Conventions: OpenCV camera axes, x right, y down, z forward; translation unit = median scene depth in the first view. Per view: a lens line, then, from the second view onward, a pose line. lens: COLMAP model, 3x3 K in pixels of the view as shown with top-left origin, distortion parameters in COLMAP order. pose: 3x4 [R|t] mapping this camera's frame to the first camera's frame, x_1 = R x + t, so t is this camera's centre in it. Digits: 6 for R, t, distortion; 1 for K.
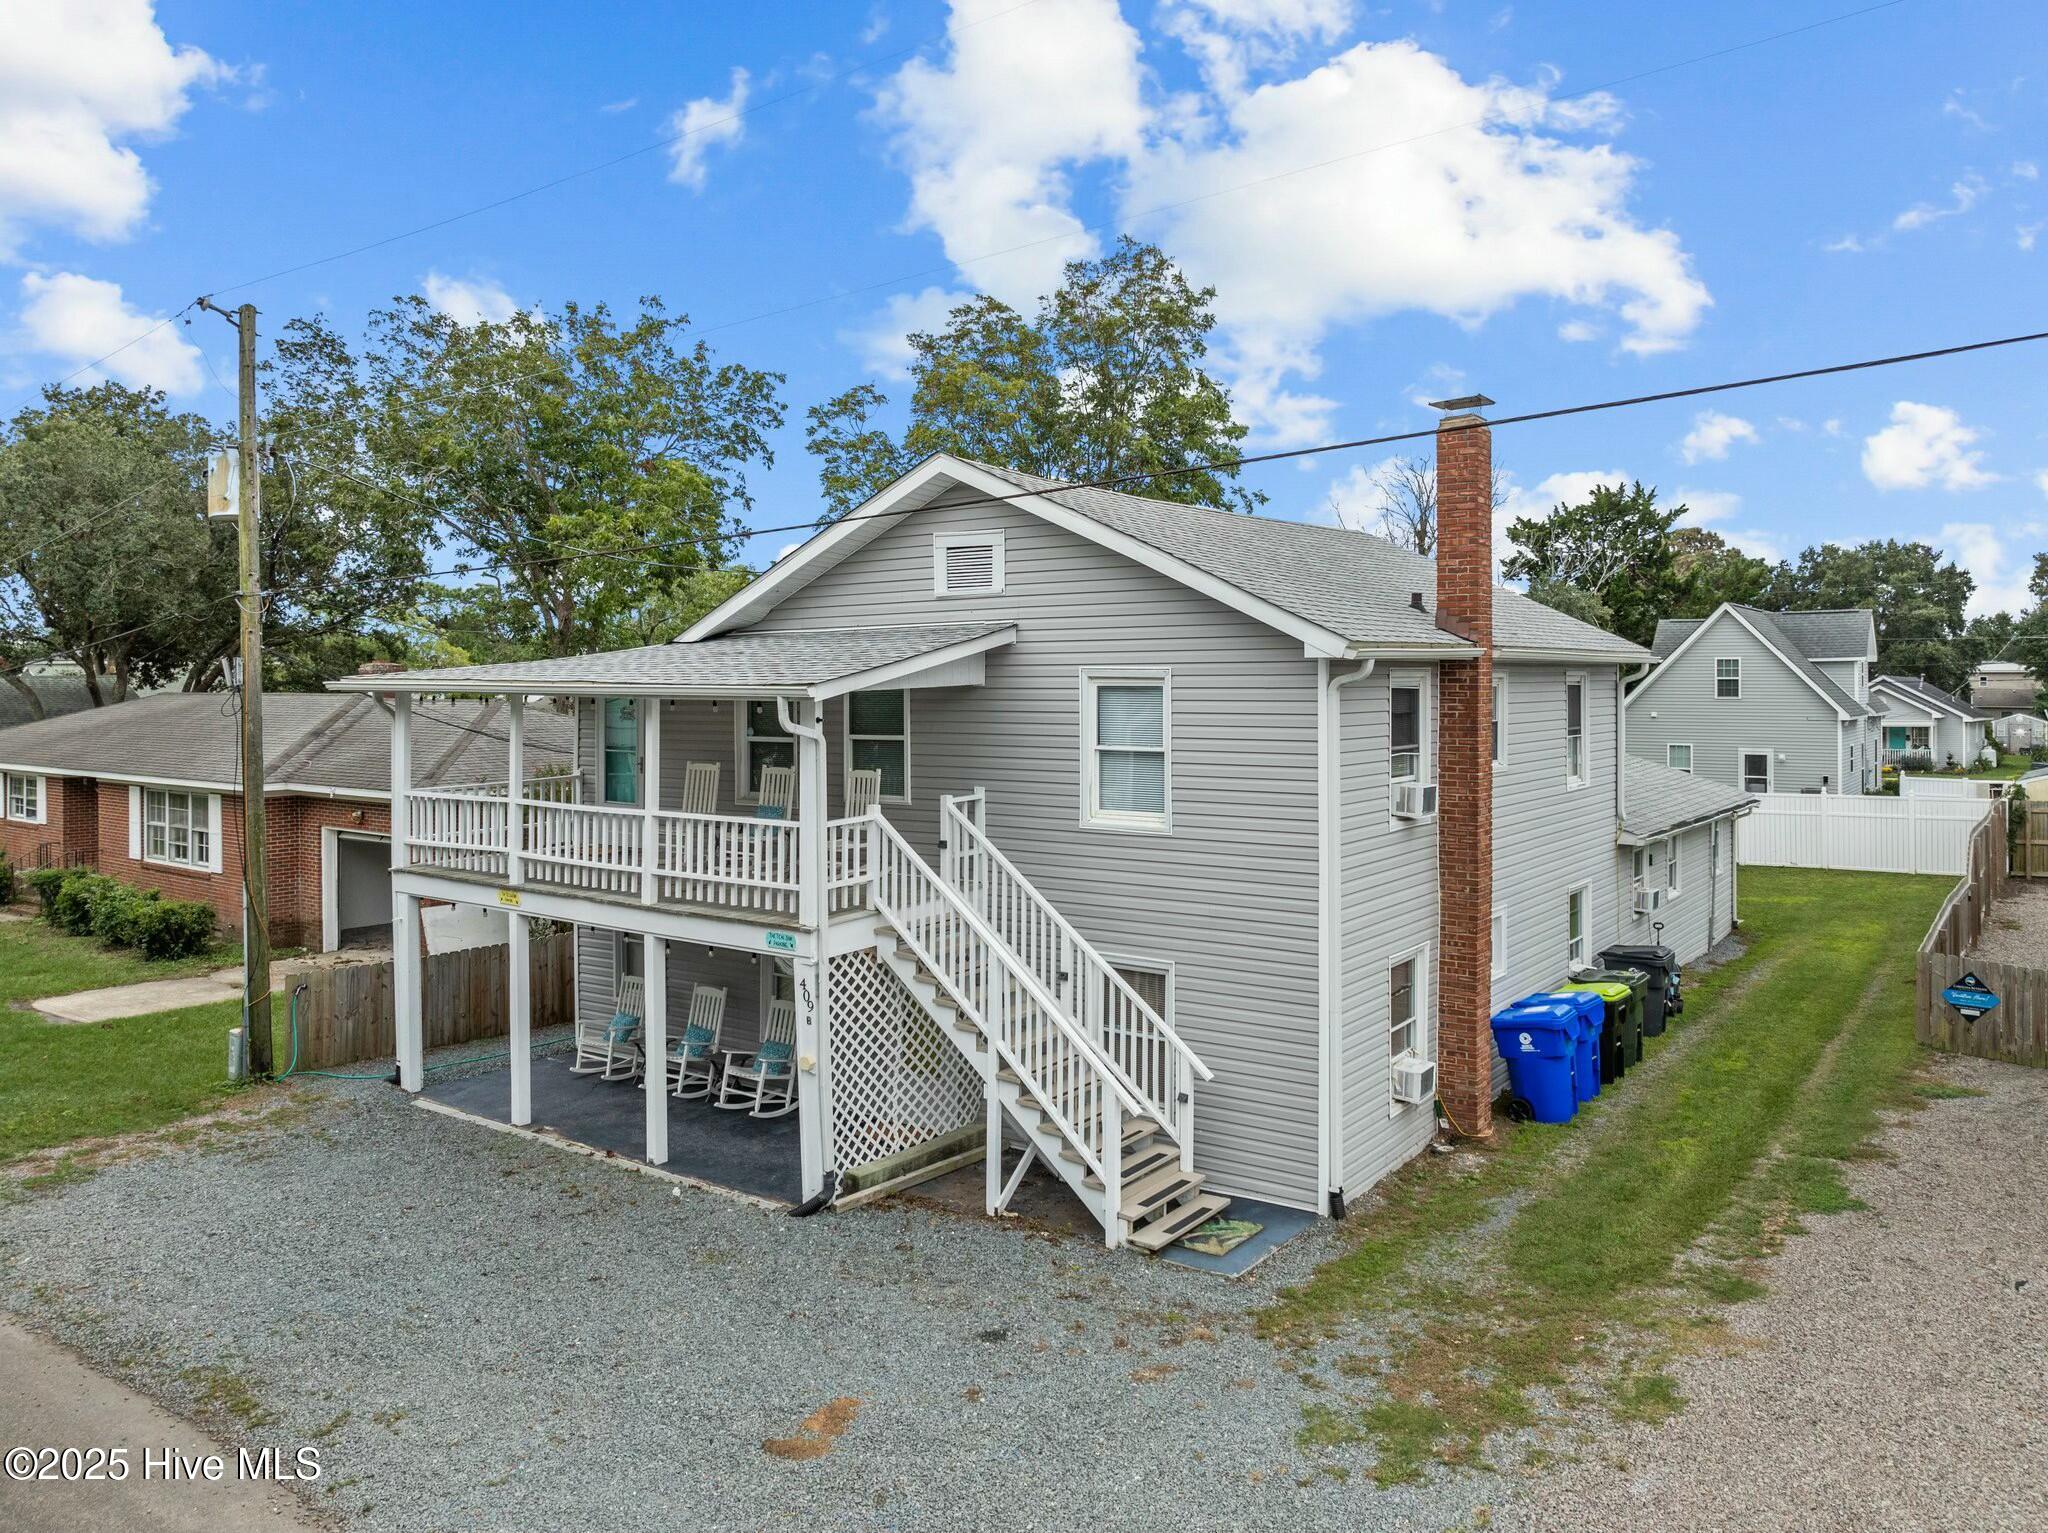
lens RADIAL K [[1438.4, 0, 1024.0], [0, 1438.4, 766.5], [0, 0, 1]] dist [-0.041251, 0.001878]
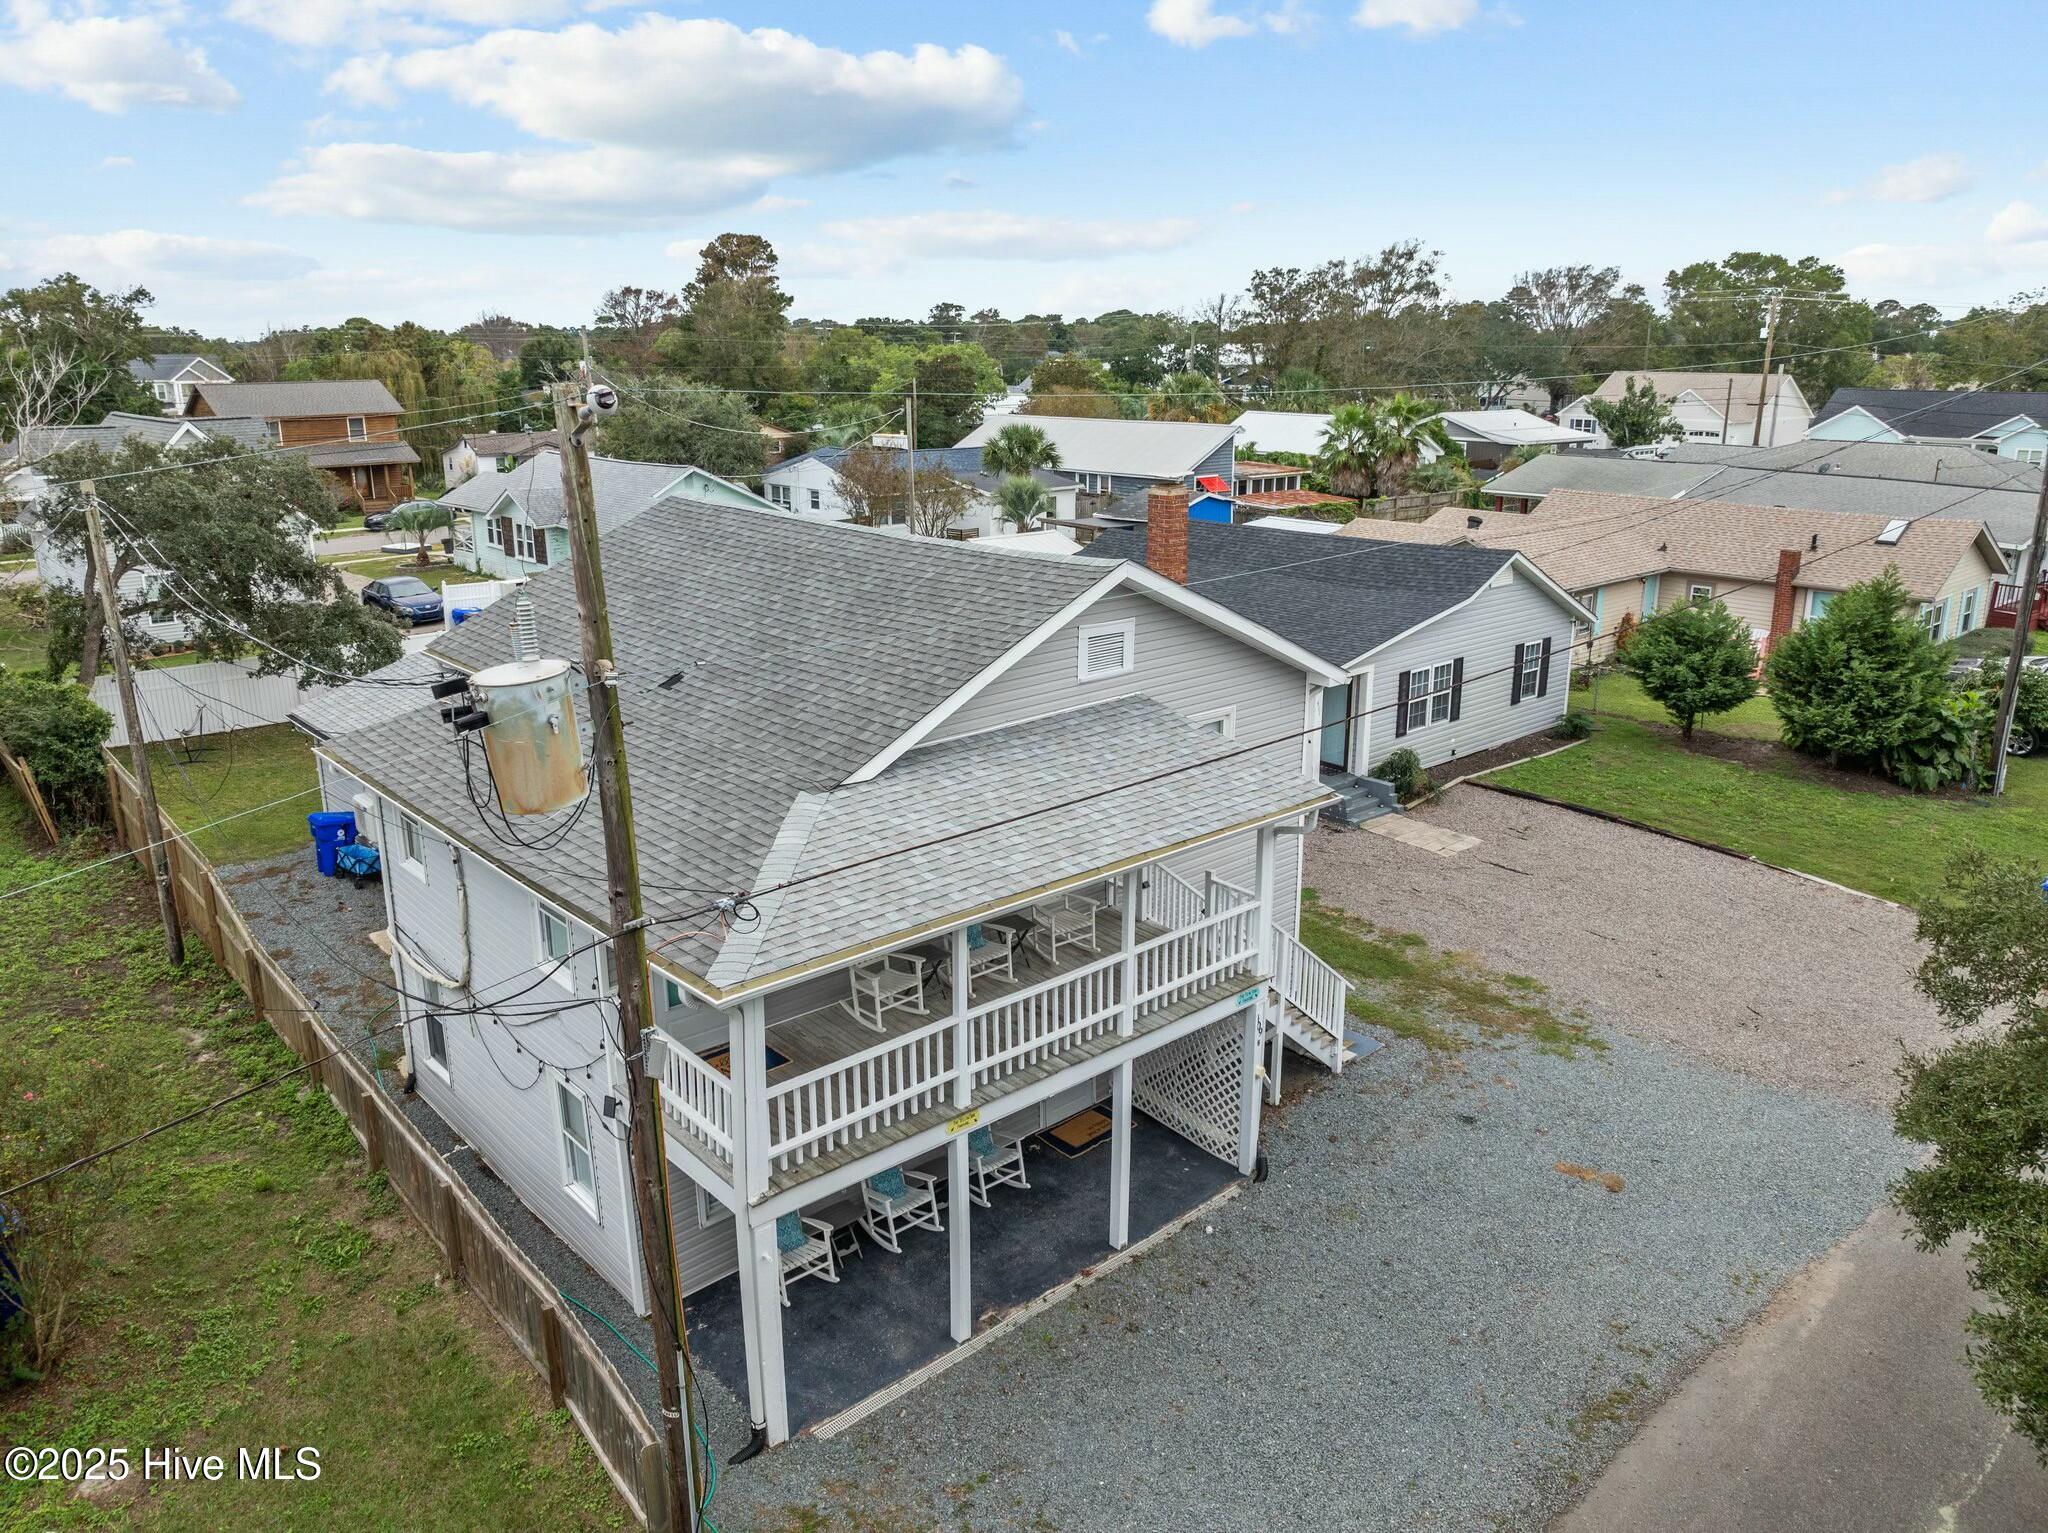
lens RADIAL K [[1438.4, 0, 1024.0], [0, 1438.4, 766.5], [0, 0, 1]] dist [-0.041251, 0.001878]
pose [[0.210635, -0.267904, 0.940139, -1.564849], [0.058546, 0.963446, 0.261428, -0.477284], [-0.975810, -0.000025, 0.218620, 1.079020]]
